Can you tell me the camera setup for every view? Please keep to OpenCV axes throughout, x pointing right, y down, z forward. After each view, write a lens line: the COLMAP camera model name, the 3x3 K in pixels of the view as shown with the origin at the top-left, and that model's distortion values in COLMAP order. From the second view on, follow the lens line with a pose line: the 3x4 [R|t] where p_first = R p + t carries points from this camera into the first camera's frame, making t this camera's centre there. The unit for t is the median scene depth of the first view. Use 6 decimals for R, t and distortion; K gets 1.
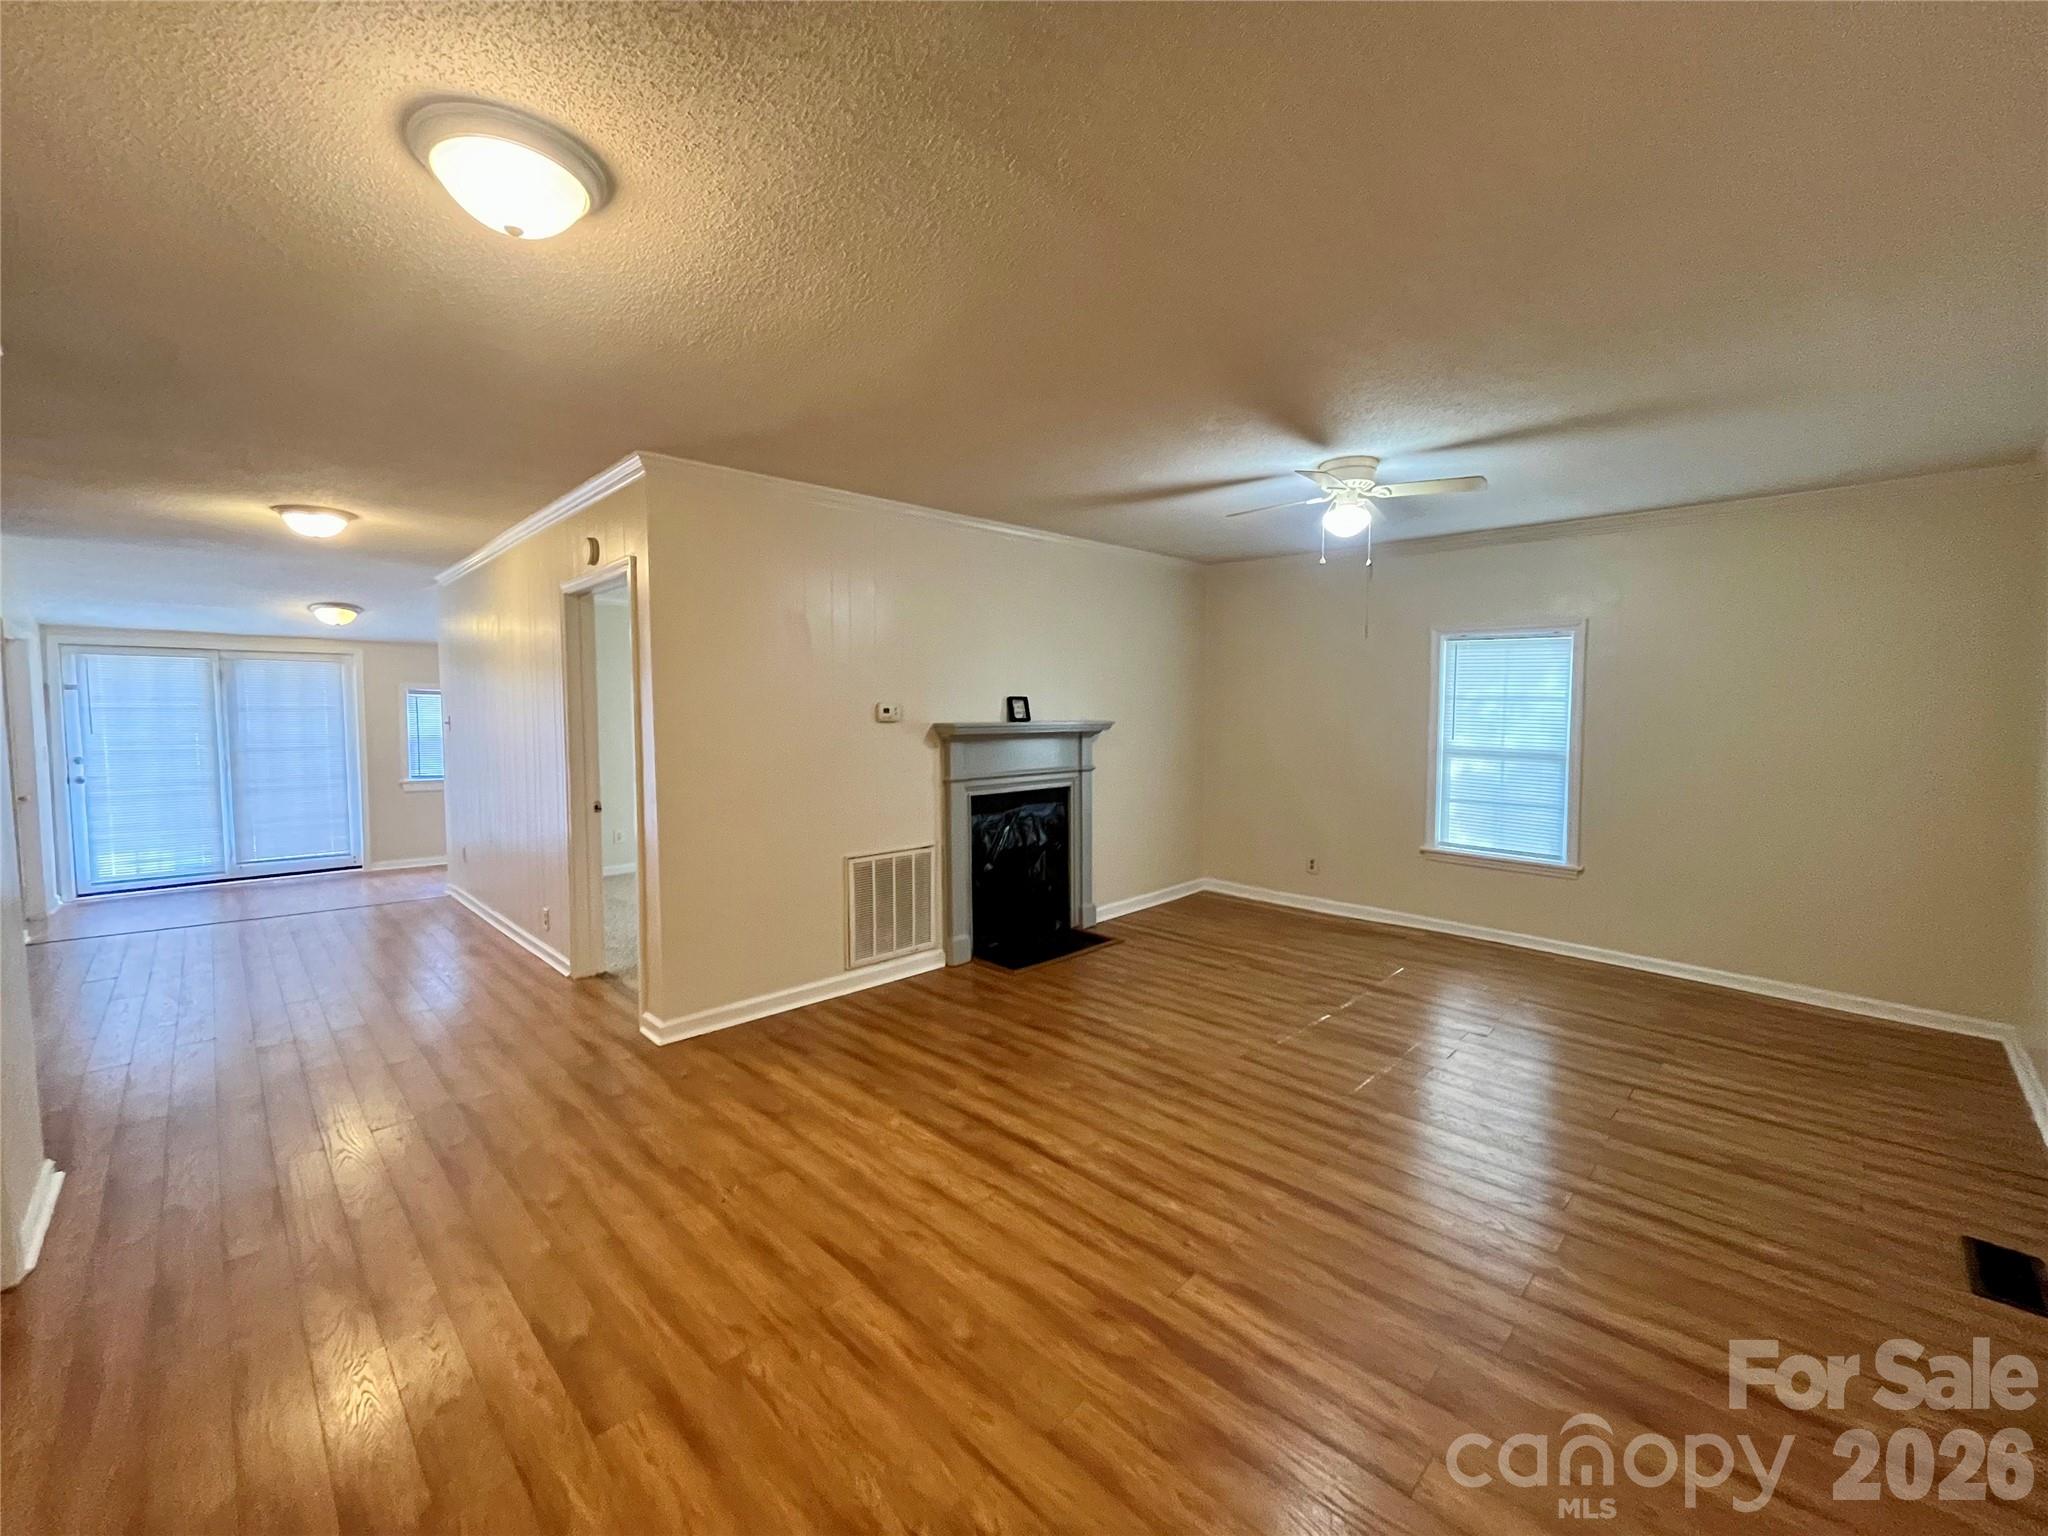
lens RADIAL K [[827.5, 0, 1019.7], [0, 827.5, 766.9], [0, 0, 1]] dist [-0.001622, -0.000294]
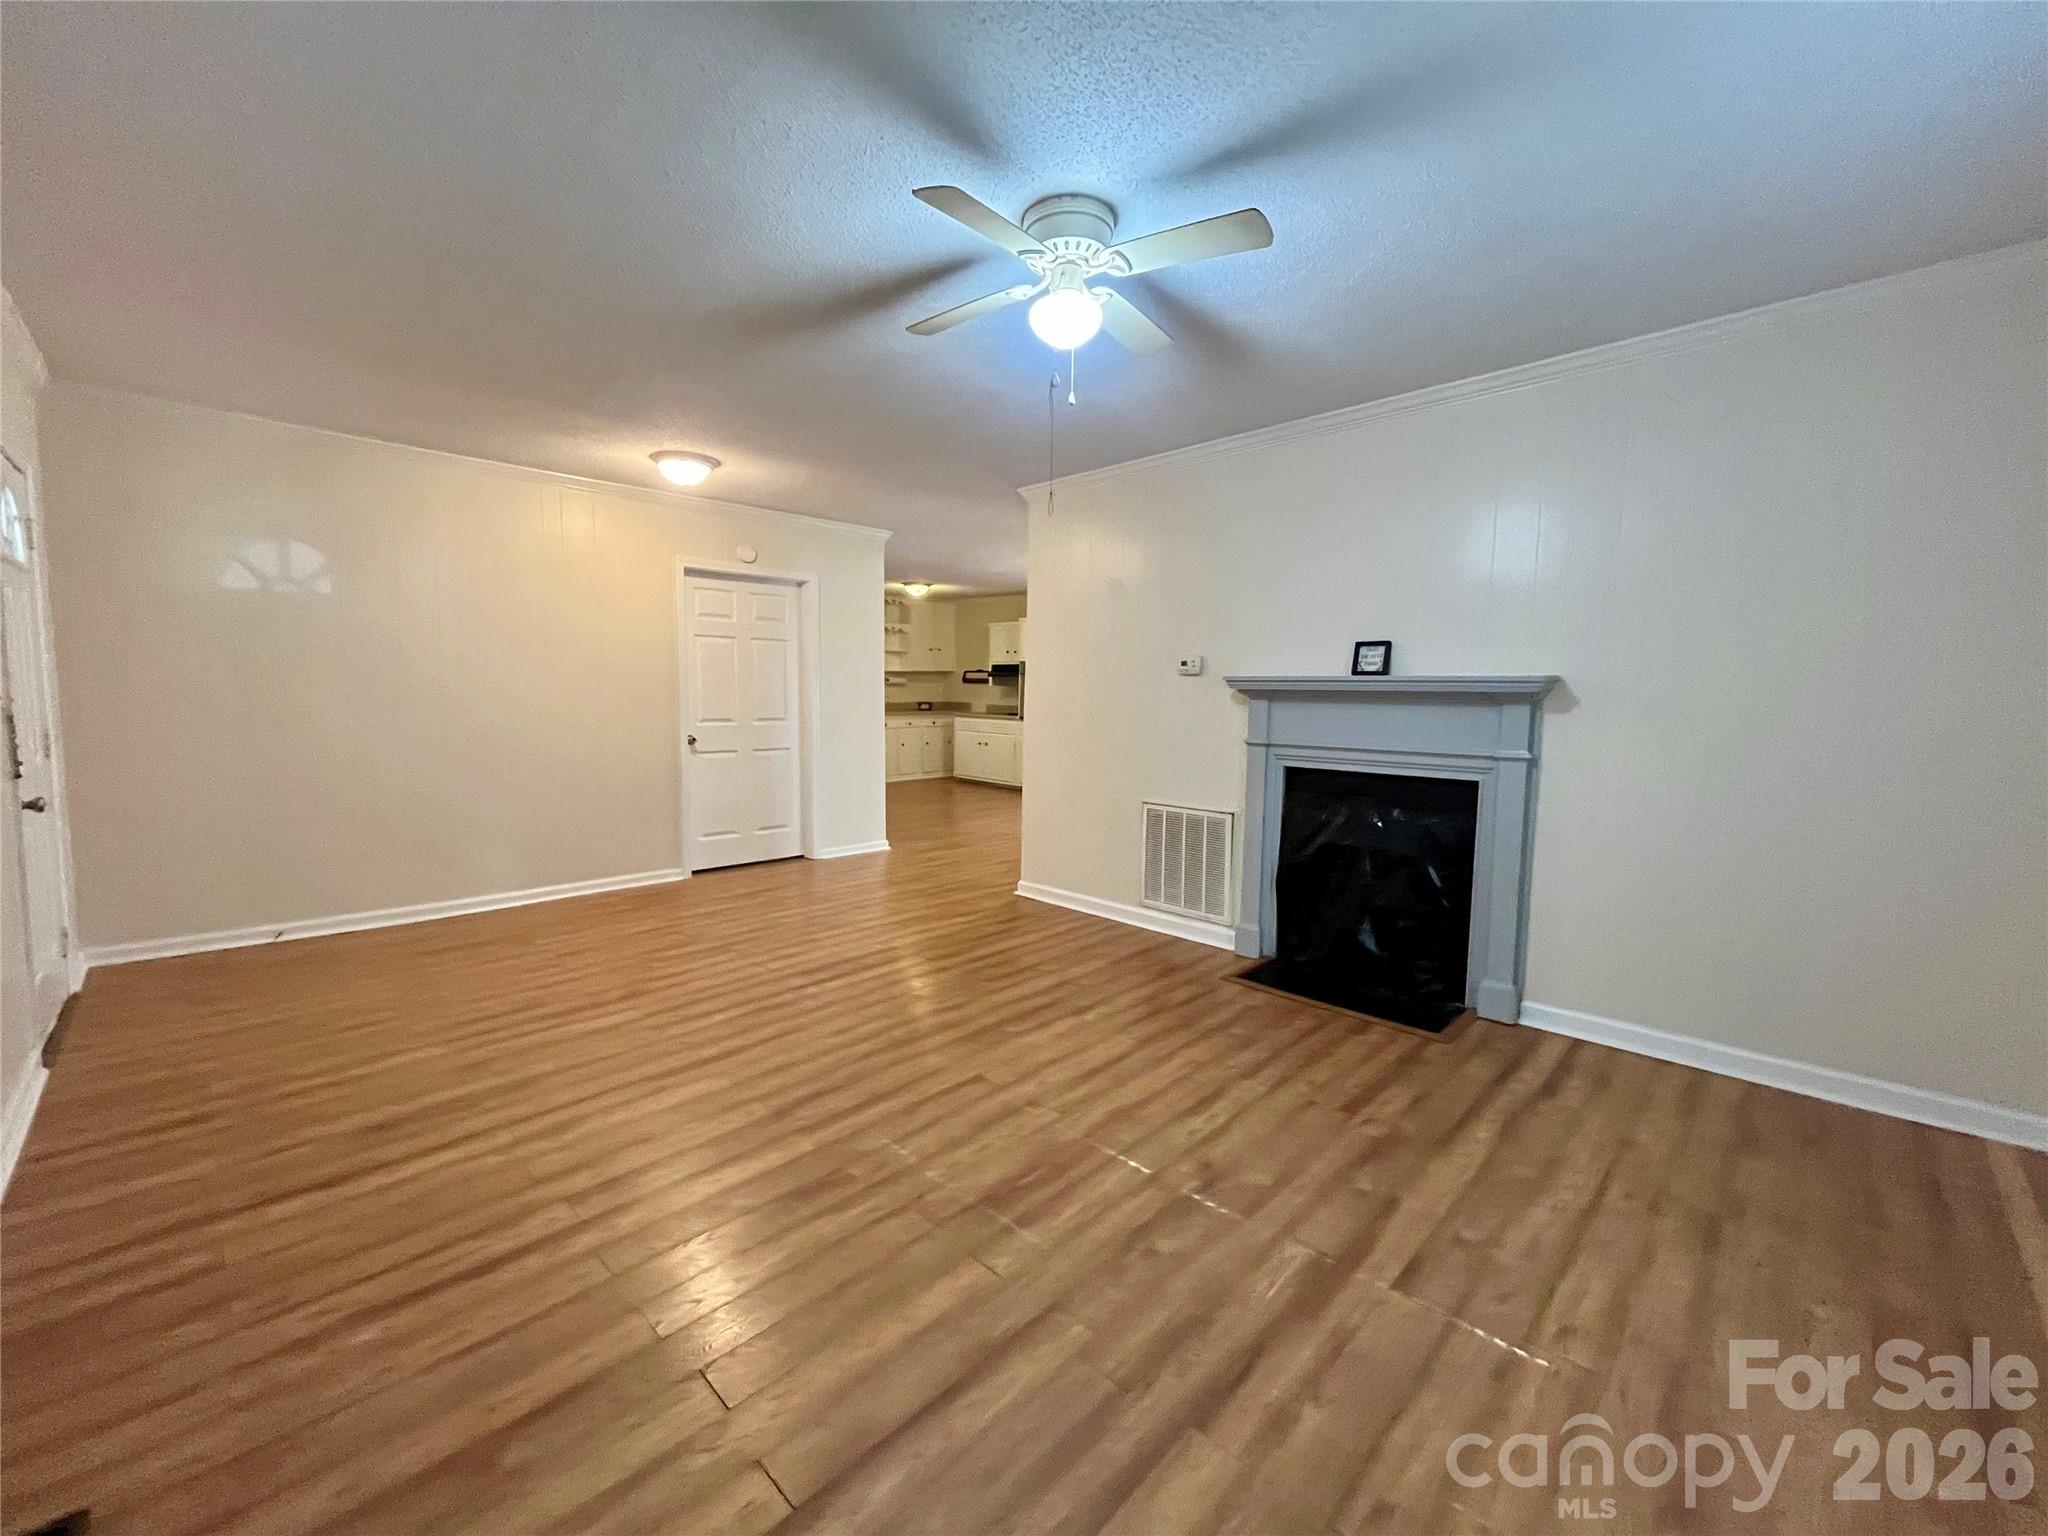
lens RADIAL K [[827.5, 0, 1019.7], [0, 827.5, 766.9], [0, 0, 1]] dist [-0.001622, -0.000294]
pose [[0.005286, 0.097214, -0.995250, 0.979925], [-0.077660, 0.992297, 0.096513, -0.029652], [0.996966, 0.076781, 0.012795, 0.941257]]
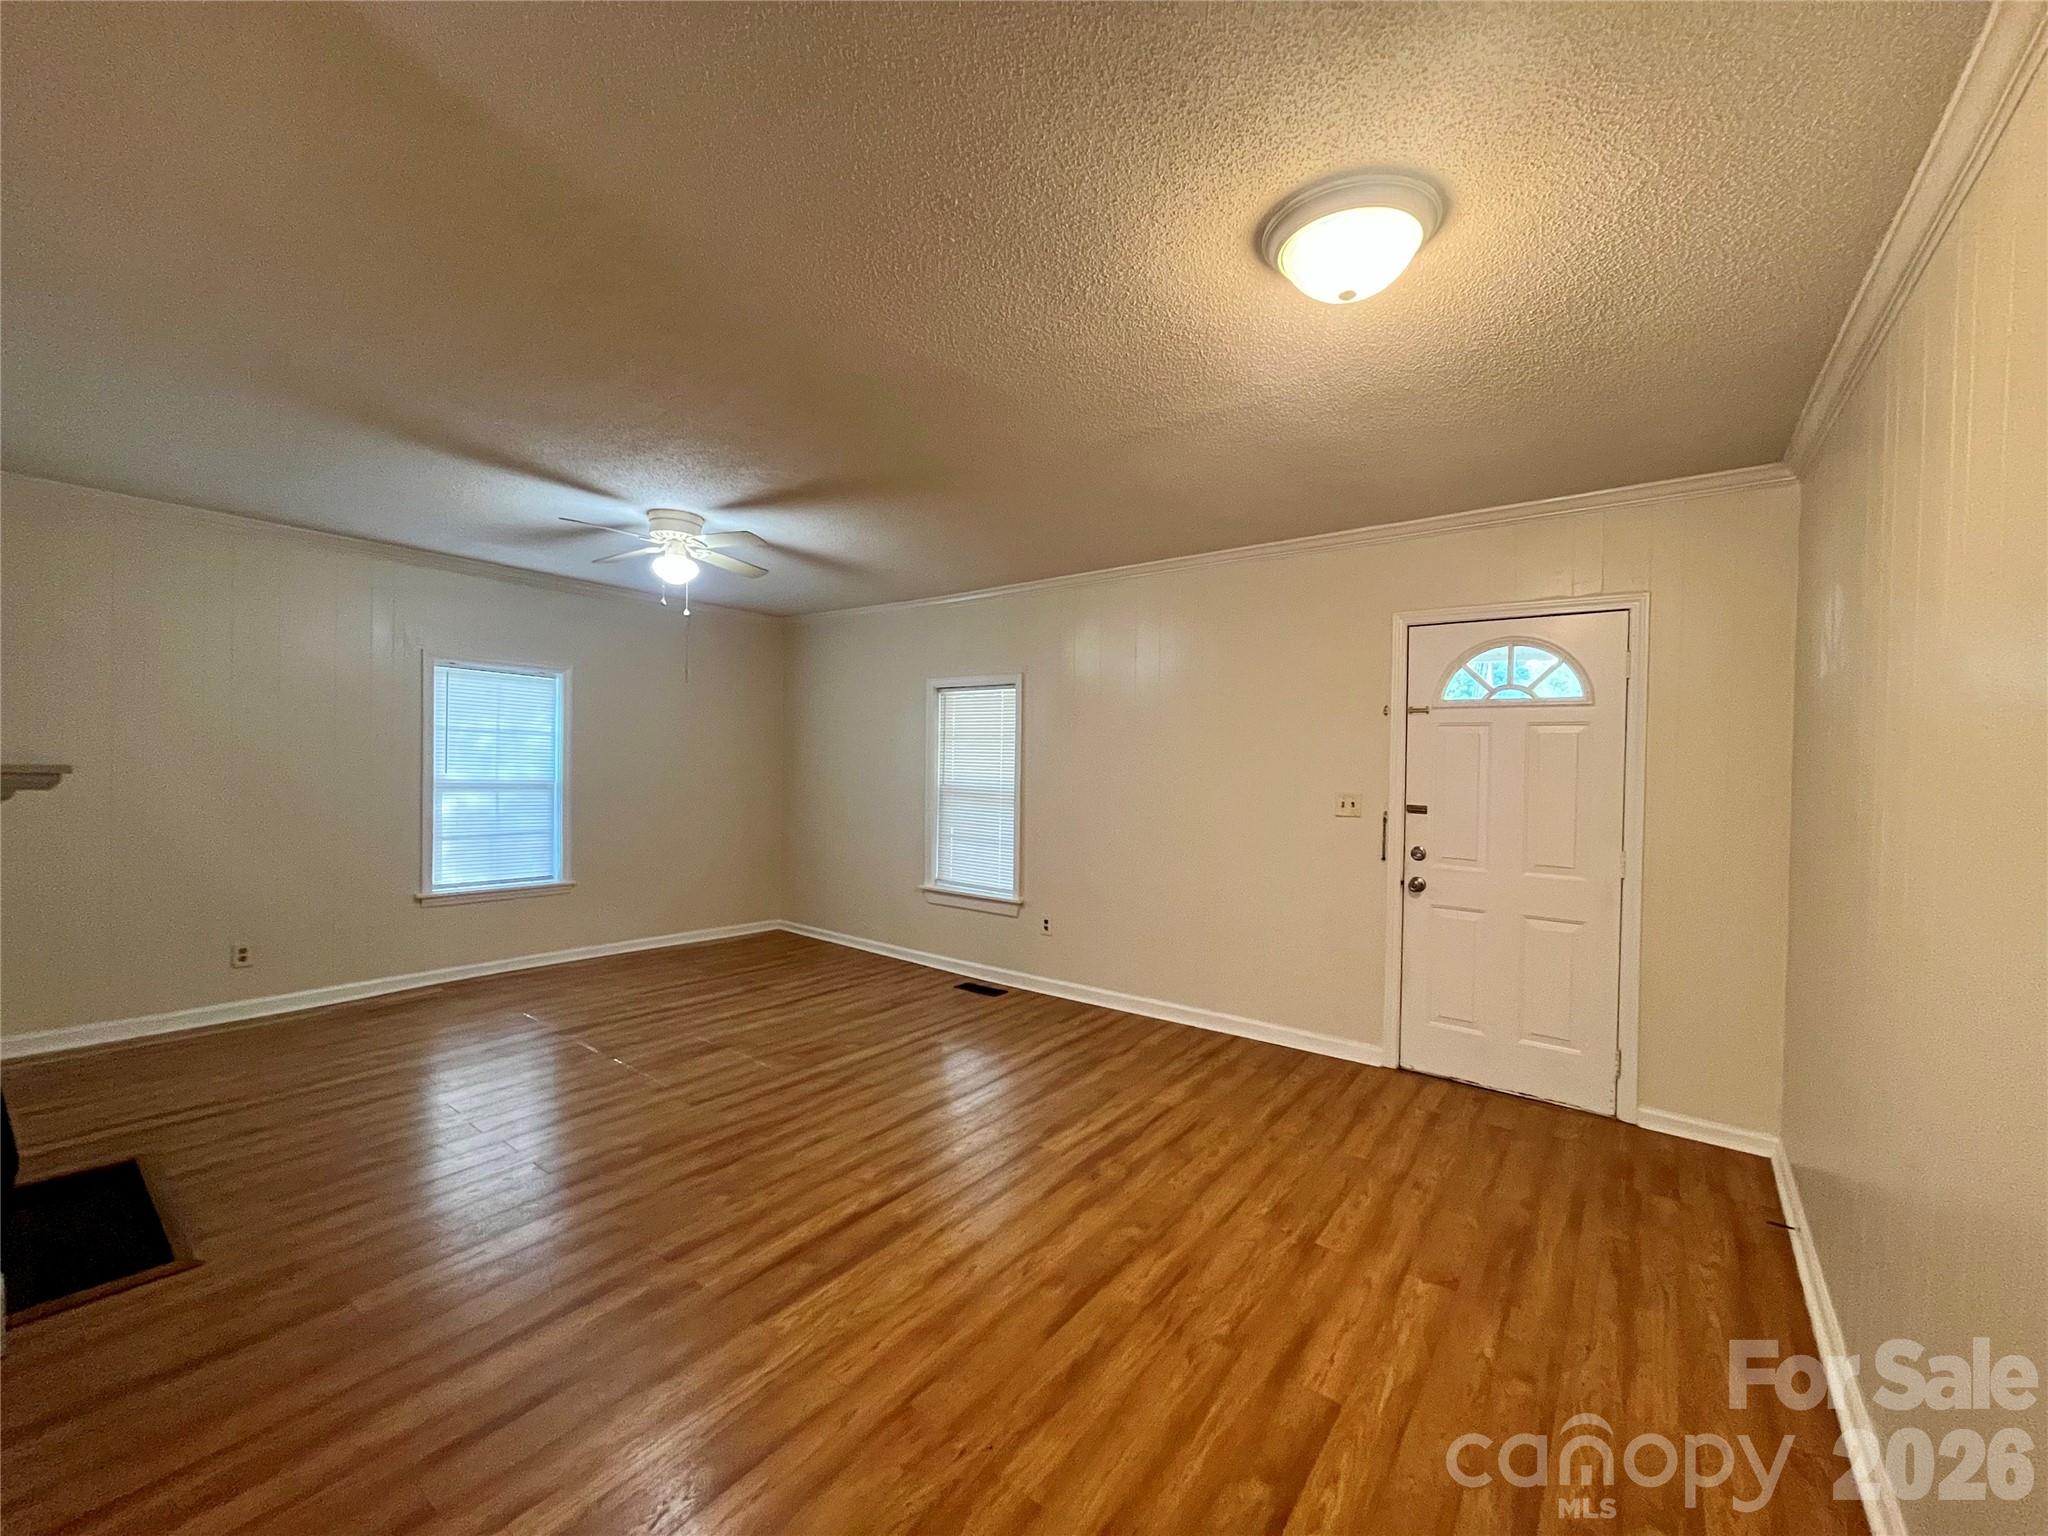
lens RADIAL K [[827.5, 0, 1019.7], [0, 827.5, 766.9], [0, 0, 1]] dist [-0.001622, -0.000294]
pose [[-0.133689, -0.018635, 0.990848, -0.691129], [0.043830, 0.998734, 0.024697, -0.049032], [-0.990054, 0.046731, -0.132703, 0.683686]]
